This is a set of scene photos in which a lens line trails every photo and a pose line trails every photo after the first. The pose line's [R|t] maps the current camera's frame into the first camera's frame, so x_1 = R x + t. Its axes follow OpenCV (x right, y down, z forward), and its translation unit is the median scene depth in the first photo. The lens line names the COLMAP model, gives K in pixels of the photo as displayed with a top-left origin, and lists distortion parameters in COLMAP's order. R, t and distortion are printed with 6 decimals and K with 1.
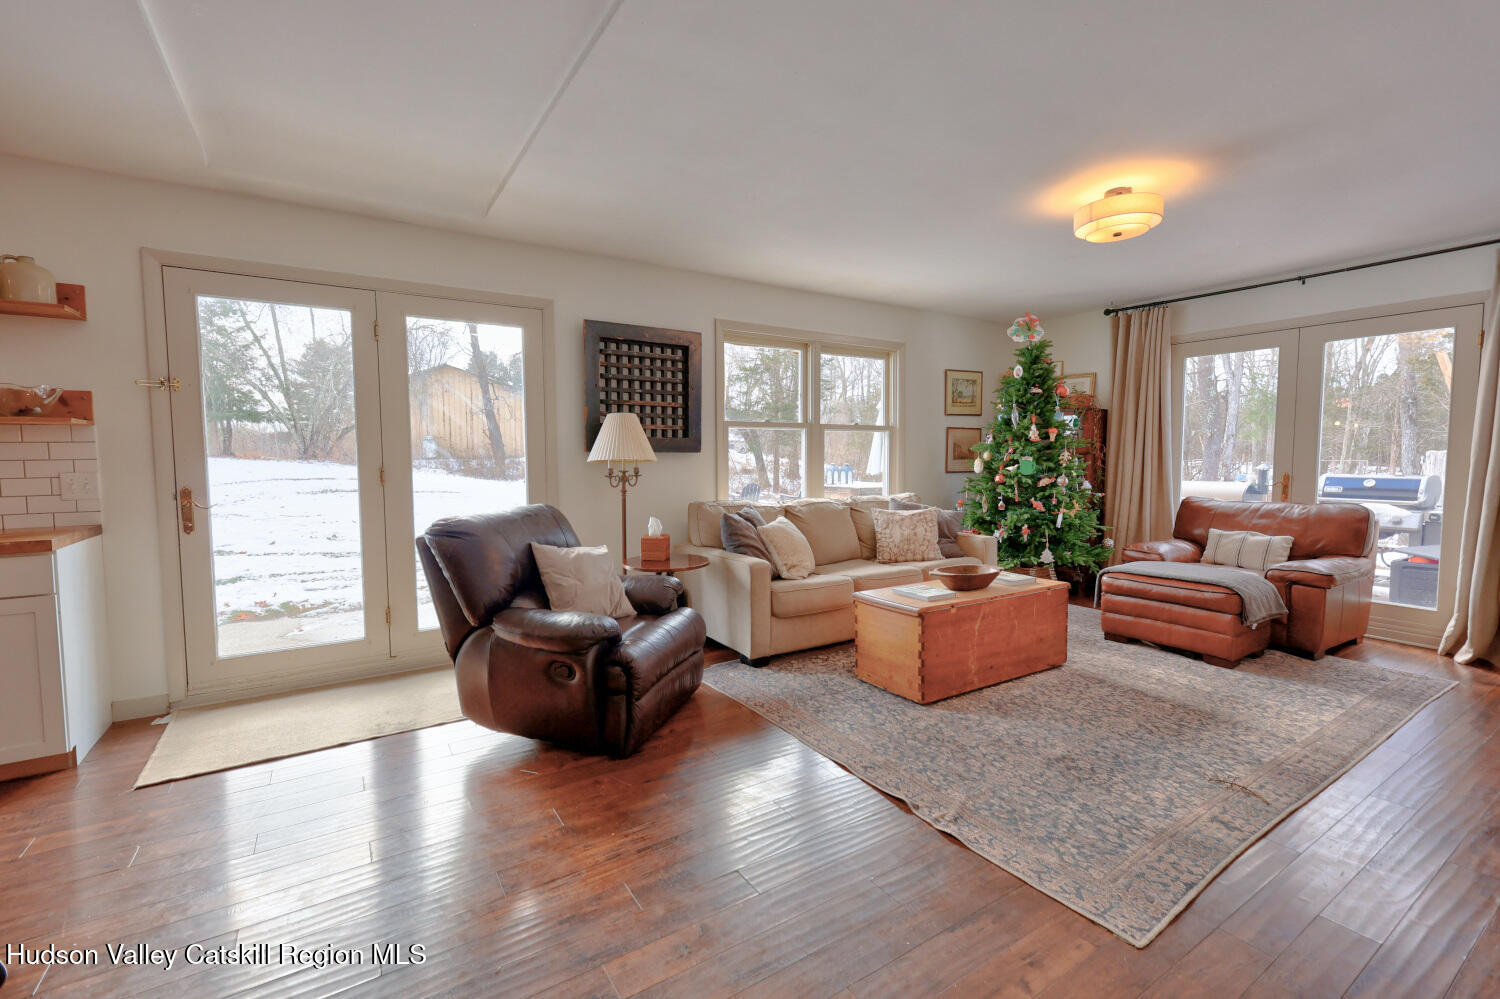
lens RADIAL K [[646.6, 0, 752.5], [0, 646.6, 495.8], [0, 0, 1]] dist [0.004800, -0.001028]
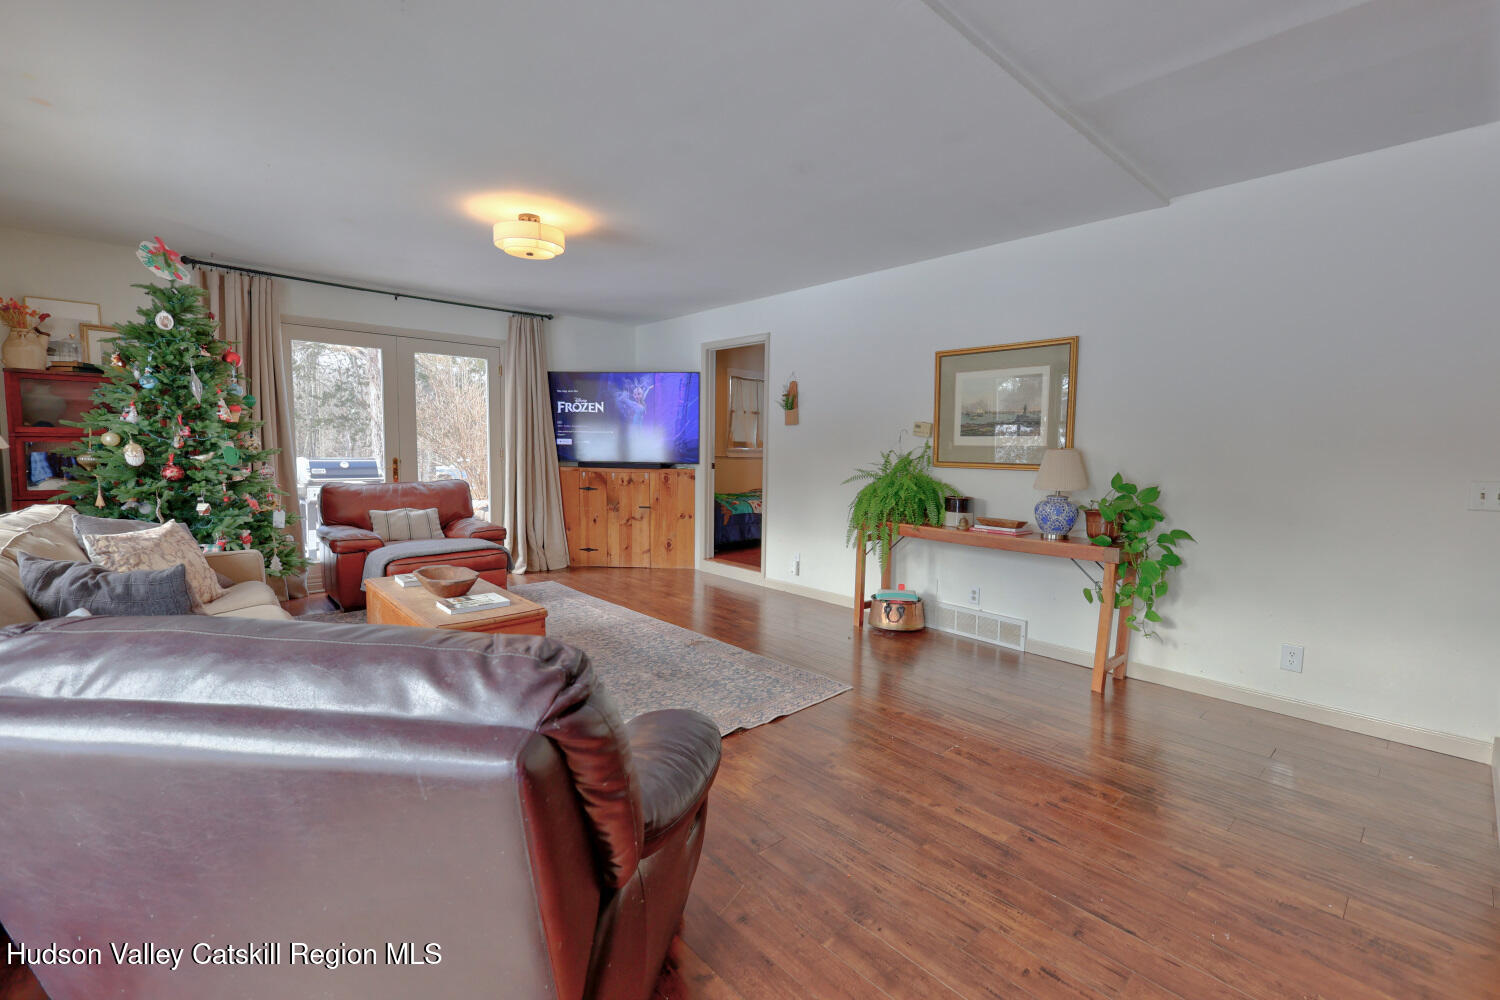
lens RADIAL K [[646.6, 0, 752.5], [0, 646.6, 496.3], [0, 0, 1]] dist [0.004800, -0.001028]
pose [[-0.165684, -0.076528, 0.983205, -0.430198], [0.046508, 0.995269, 0.085304, -0.033348], [-0.985082, 0.059861, -0.161341, 0.519584]]
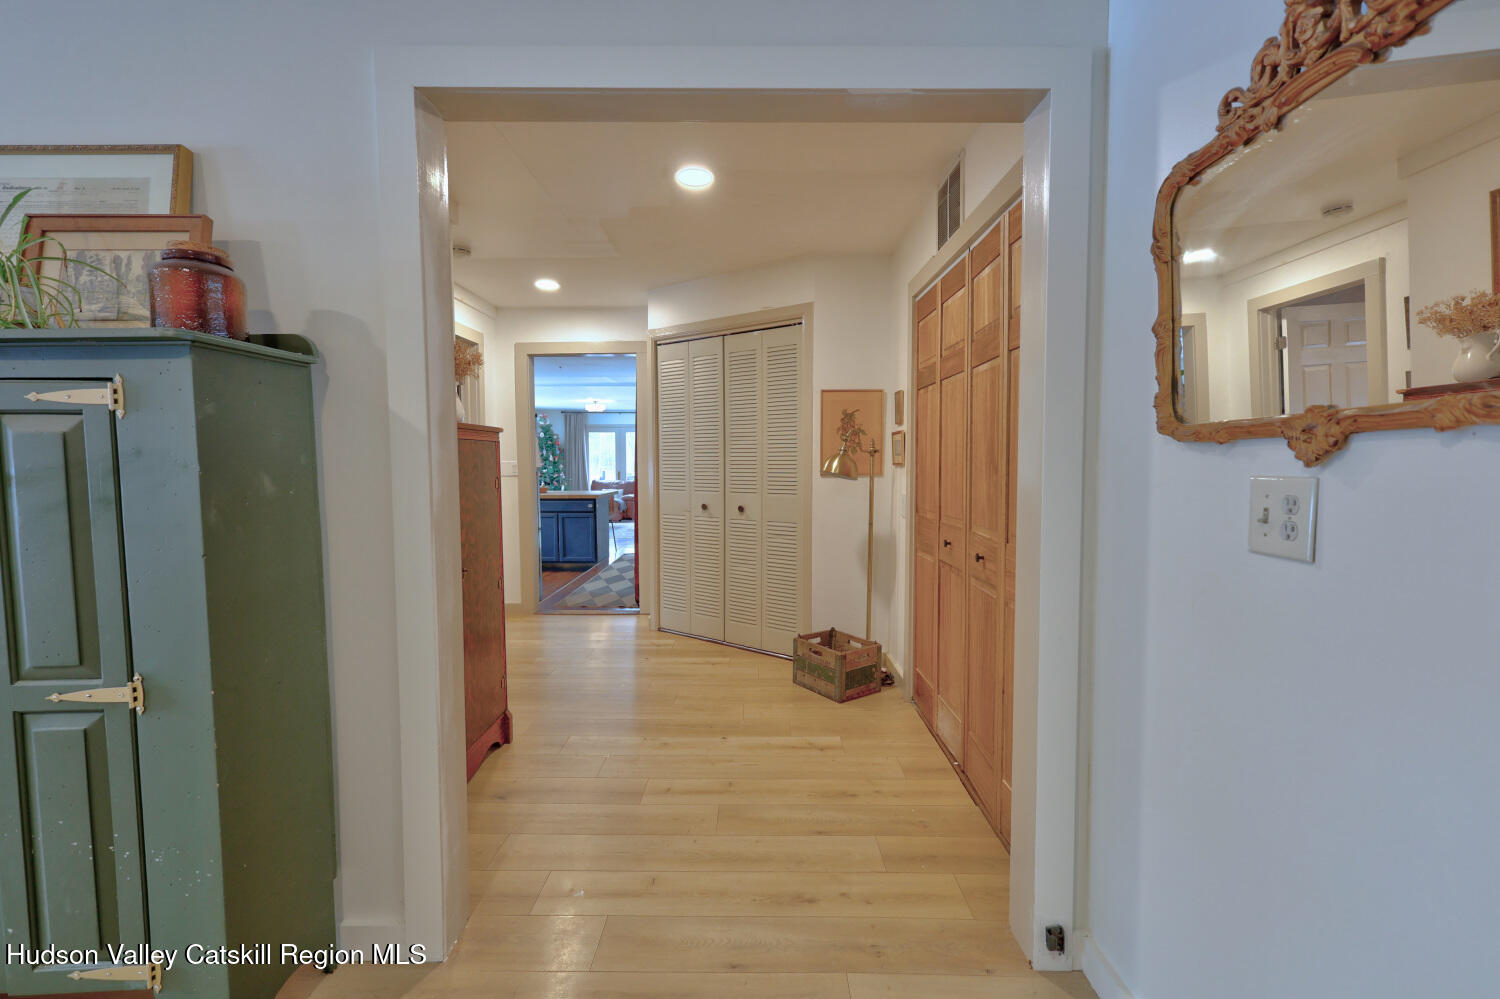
lens RADIAL K [[646.6, 0, 752.5], [0, 646.6, 495.8], [0, 0, 1]] dist [0.004800, -0.001028]
pose [[0.545517, -0.042733, 0.837010, -1.452203], [0.052219, 0.998492, 0.016945, 0.064566], [-0.836472, 0.034464, 0.546926, -1.263855]]
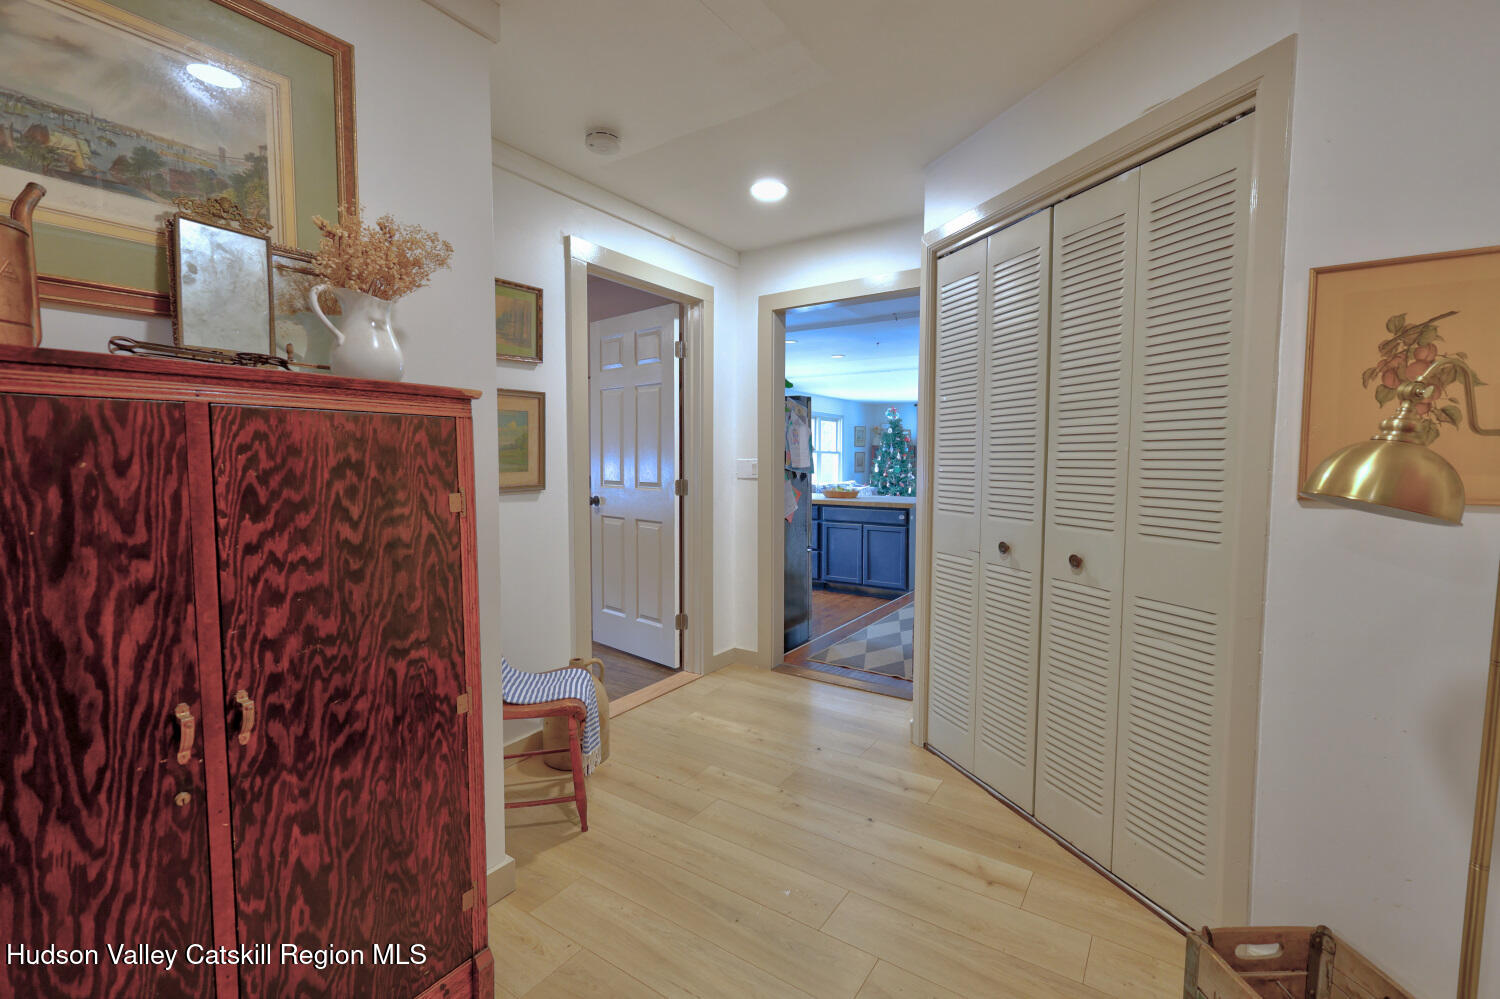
lens RADIAL K [[646.6, 0, 752.5], [0, 646.6, 495.8], [0, 0, 1]] dist [0.004800, -0.001028]
pose [[0.915792, -0.015226, 0.401364, -1.104888], [0.017495, 0.999845, -0.001989, 0.052079], [-0.401271, 0.008844, 0.915916, -1.080234]]
